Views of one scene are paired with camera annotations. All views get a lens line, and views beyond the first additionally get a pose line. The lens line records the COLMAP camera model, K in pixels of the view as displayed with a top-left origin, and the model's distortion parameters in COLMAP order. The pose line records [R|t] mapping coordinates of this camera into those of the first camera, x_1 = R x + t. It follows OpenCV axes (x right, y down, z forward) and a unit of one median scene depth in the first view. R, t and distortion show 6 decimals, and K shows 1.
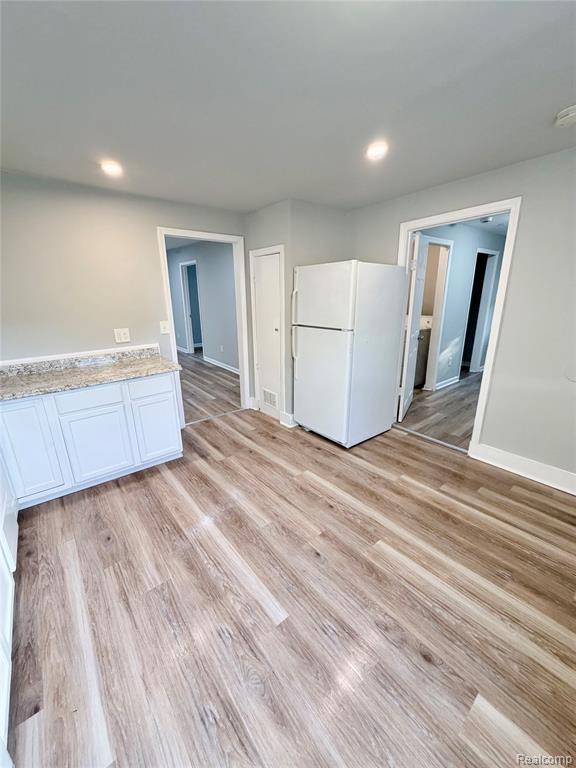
lens RADIAL K [[305.1, 0, 288.3], [0, 305.1, 380.8], [0, 0, 1]] dist [-0.000678, -0.000196]
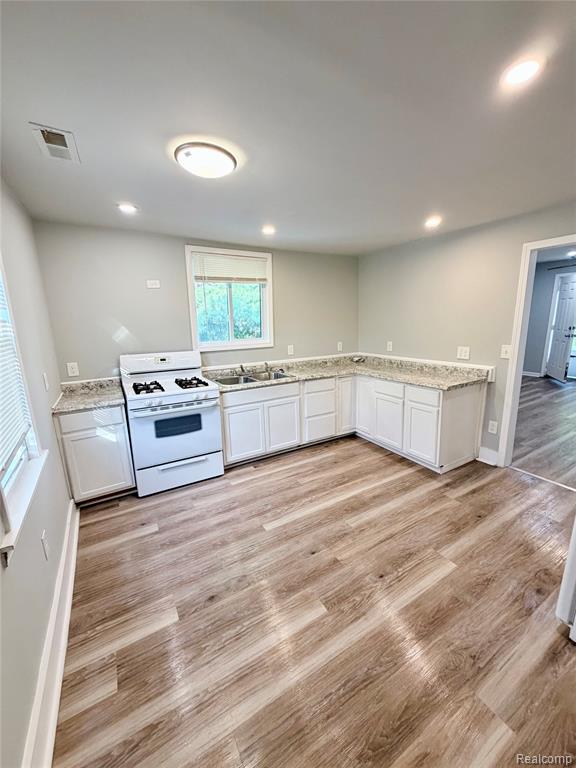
lens RADIAL K [[305.1, 0, 288.2], [0, 305.1, 385.1], [0, 0, 1]] dist [-0.000678, -0.000196]
pose [[-0.156555, 0.227771, -0.961047, 0.912674], [-0.244254, 0.933892, 0.261125, -0.242953], [0.956990, 0.275620, -0.090572, 0.733319]]
